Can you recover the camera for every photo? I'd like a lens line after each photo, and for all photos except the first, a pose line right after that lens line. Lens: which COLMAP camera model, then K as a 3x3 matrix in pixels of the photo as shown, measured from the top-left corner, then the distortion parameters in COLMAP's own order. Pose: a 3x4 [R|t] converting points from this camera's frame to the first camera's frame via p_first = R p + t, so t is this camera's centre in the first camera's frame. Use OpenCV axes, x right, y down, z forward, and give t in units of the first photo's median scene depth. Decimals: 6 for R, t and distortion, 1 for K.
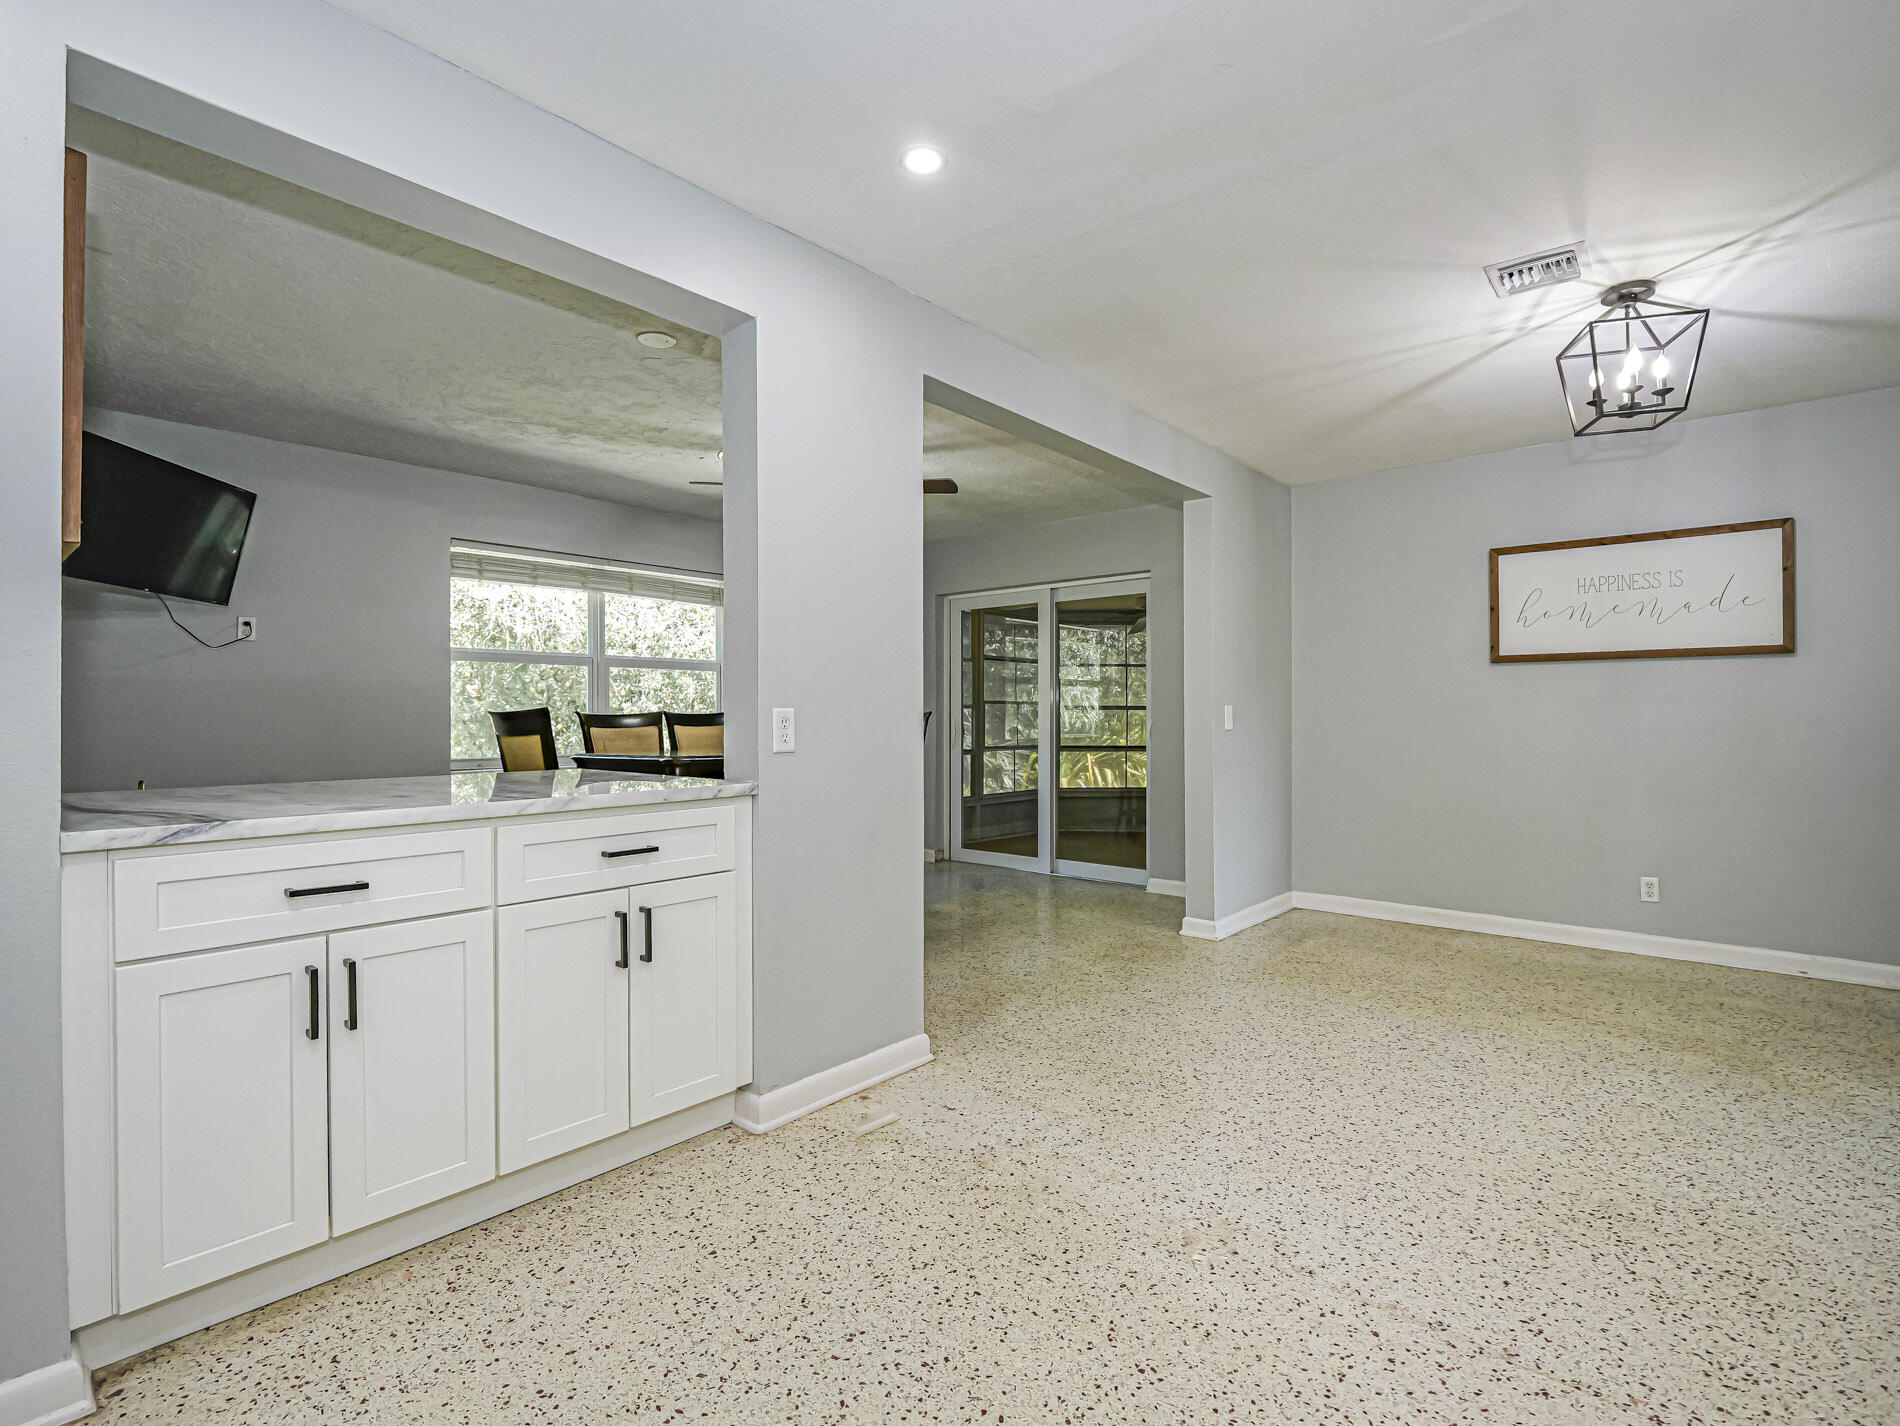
lens RADIAL K [[915.7, 0, 943.5], [0, 915.7, 716.6], [0, 0, 1]] dist [-0.014032, -0.000116]
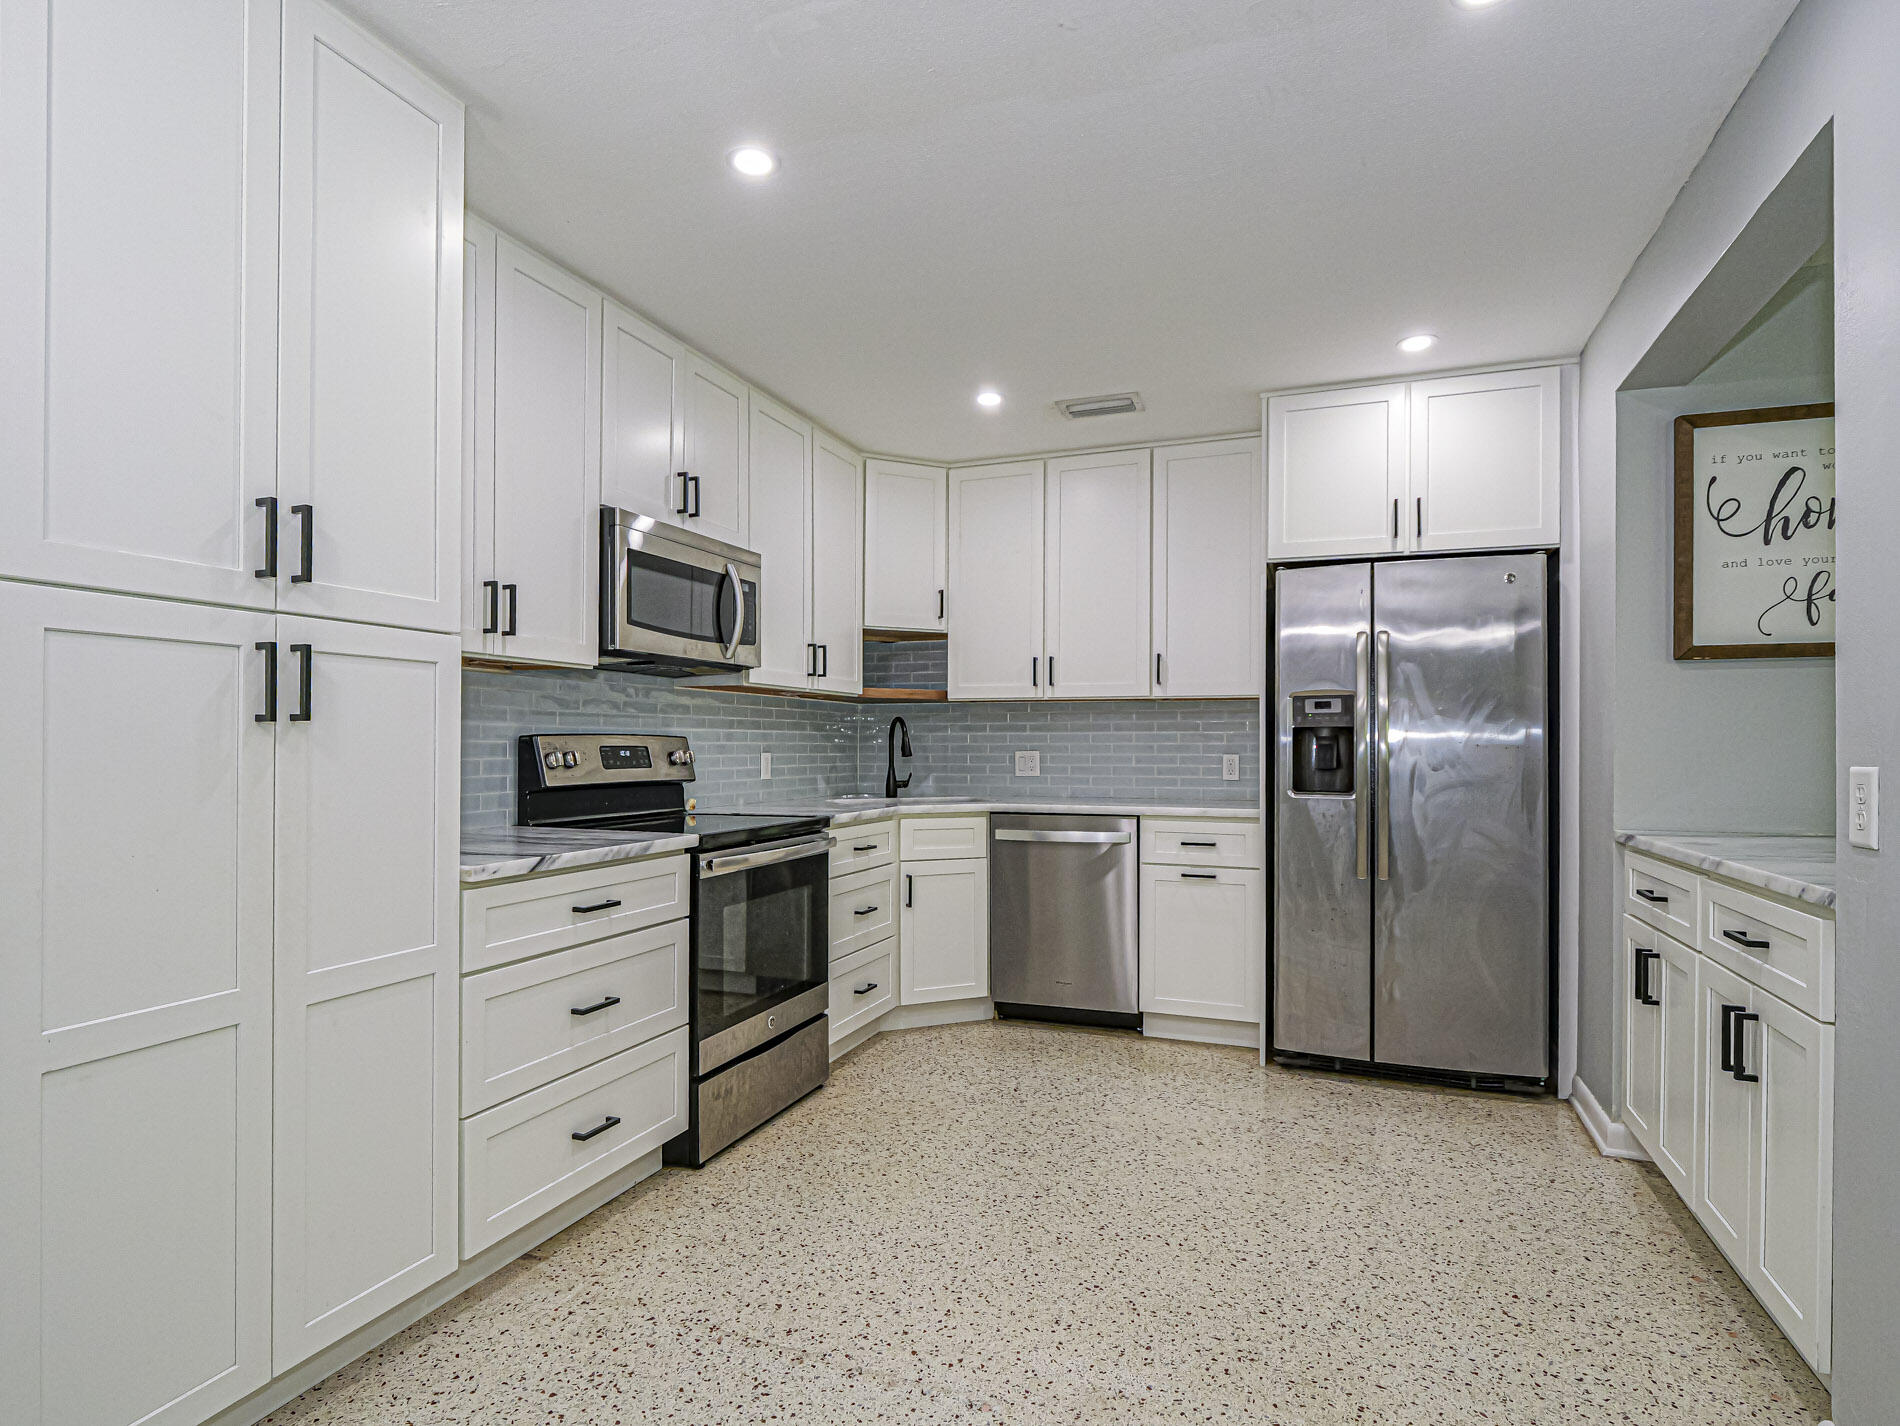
lens RADIAL K [[999.9, 0, 928.1], [0, 999.9, 743.8], [0, 0, 1]] dist [-0.007216, -0.000775]
pose [[-0.945000, -0.003629, -0.327051, 0.355502], [-0.003244, 0.999993, -0.001722, -0.013070], [0.327055, -0.000566, -0.945005, 0.886818]]
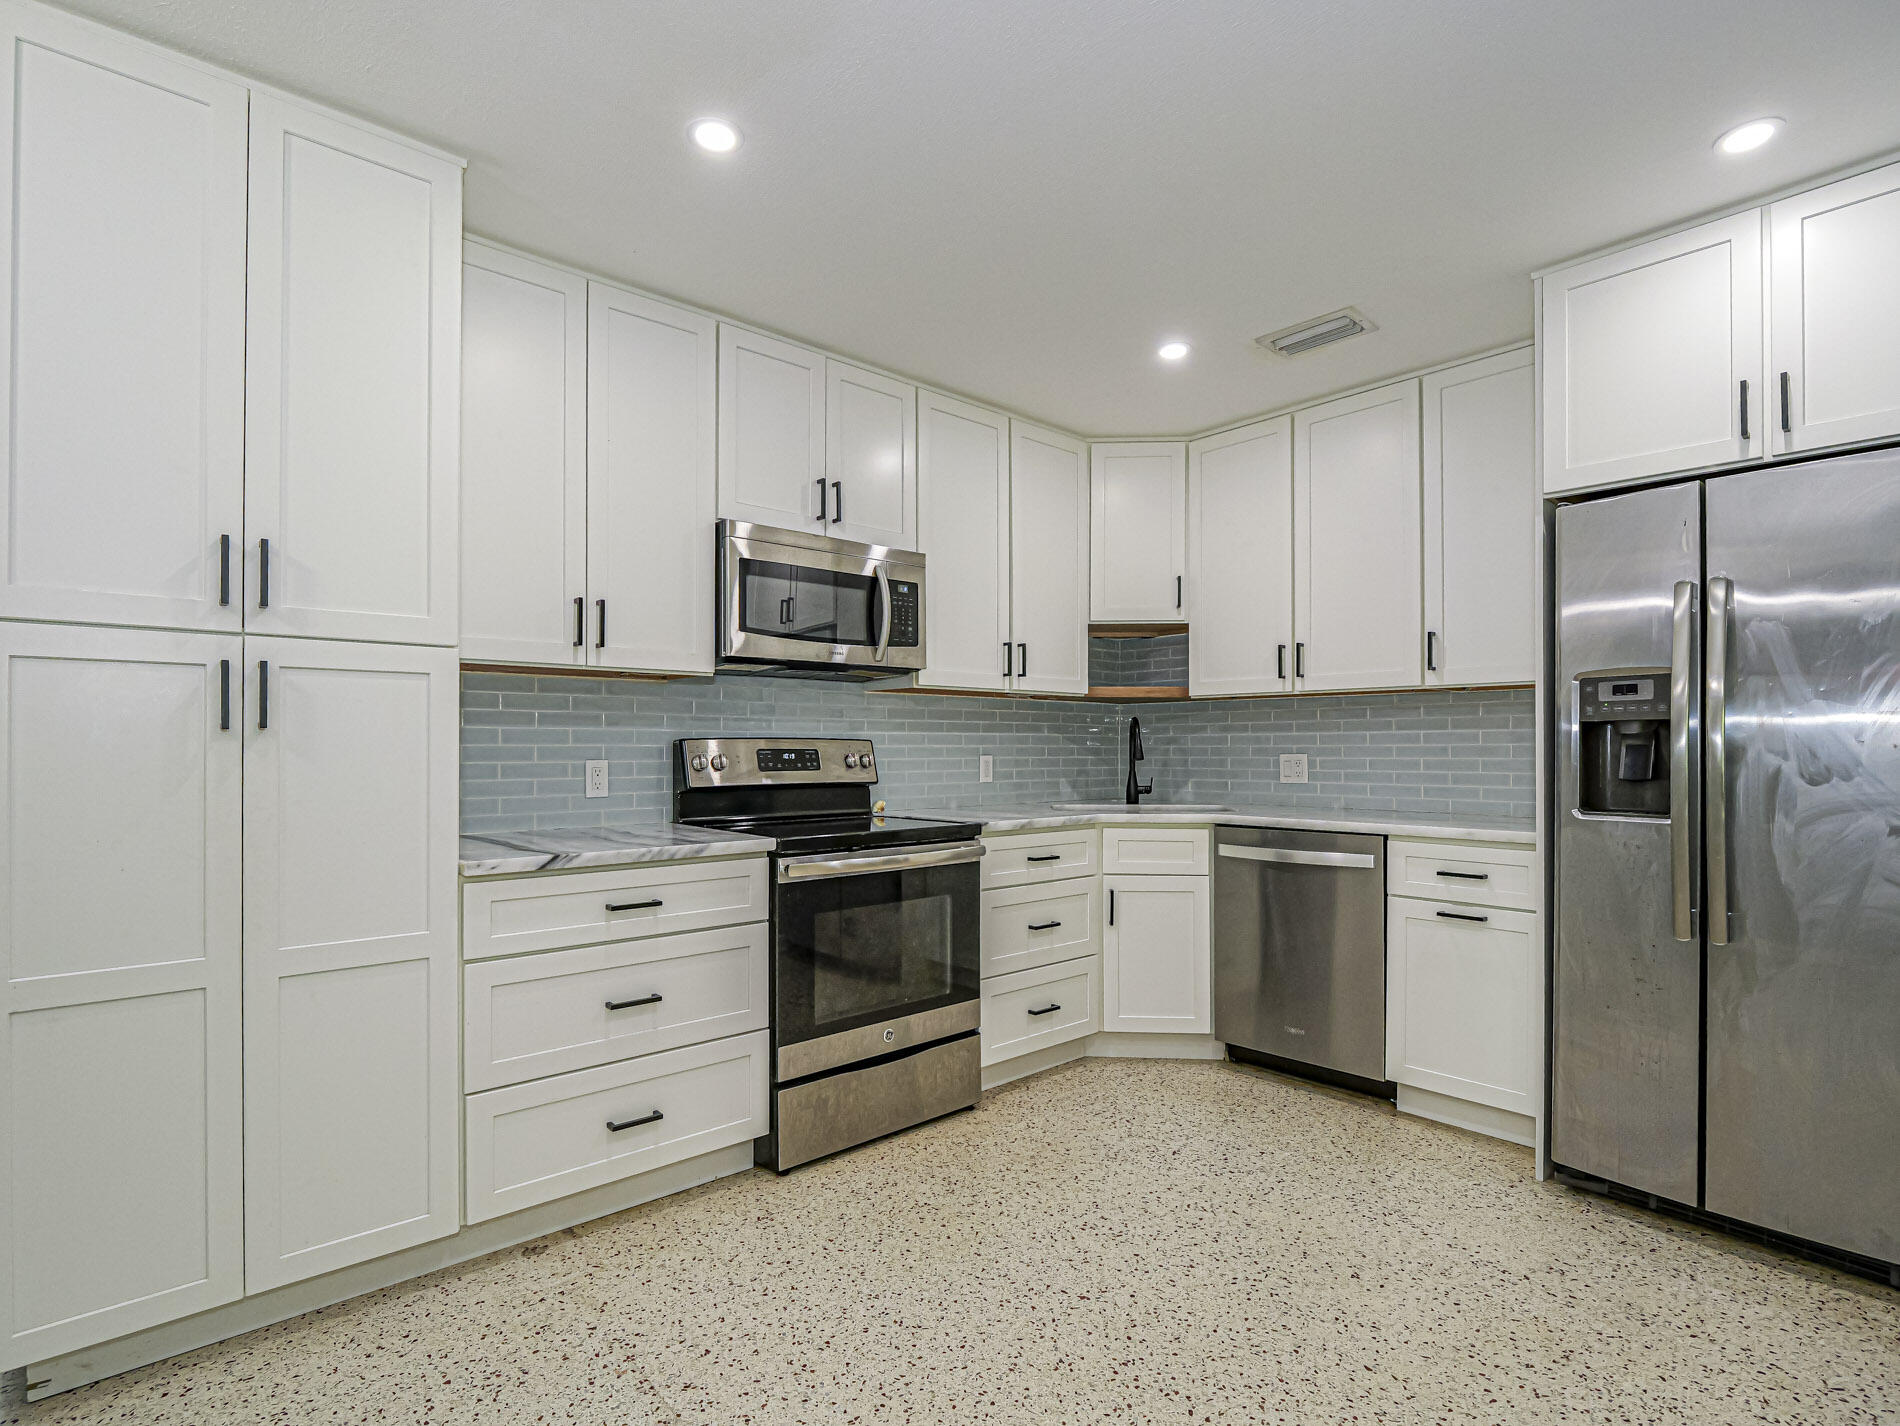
lens RADIAL K [[927.6, 0, 931.9], [0, 927.6, 742.9], [0, 0, 1]] dist [-0.012931, -0.003747]
pose [[-0.990079, 0.000189, 0.140508, 0.080399], [-0.000518, 0.999987, -0.004995, -0.013403], [-0.140507, -0.005019, -0.990067, 0.794783]]
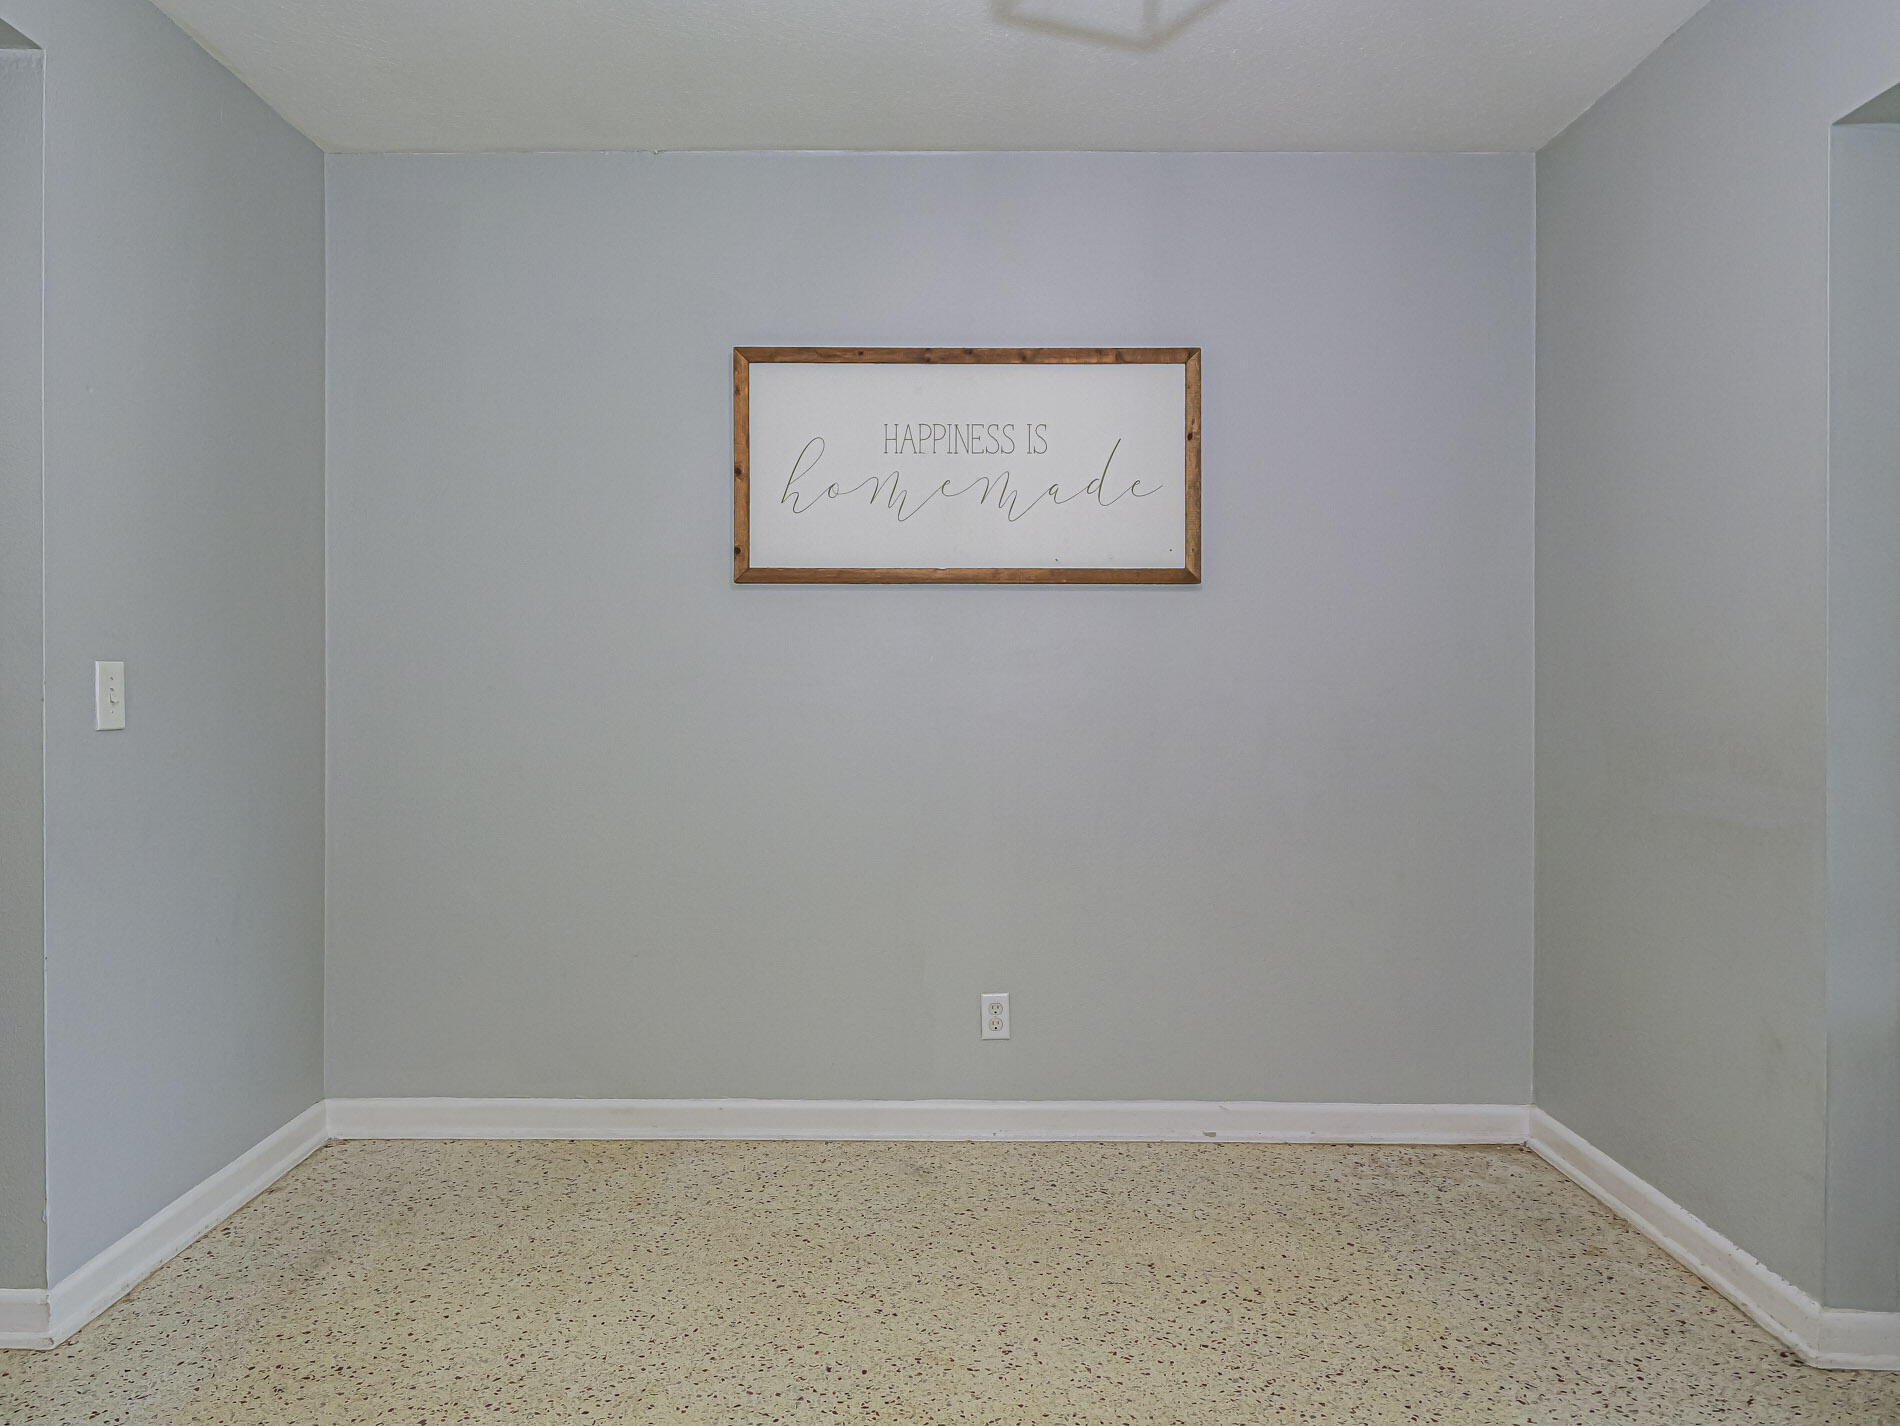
lens RADIAL K [[1318.6, 0, 938.5], [0, 1318.6, 700.1], [0, 0, 1]] dist [-0.001050, -0.003141]
pose [[0.748421, -0.002336, 0.663219, 0.256918], [-0.003001, 0.999972, 0.006909, -0.001593], [-0.663217, -0.007161, 0.748393, 0.478167]]
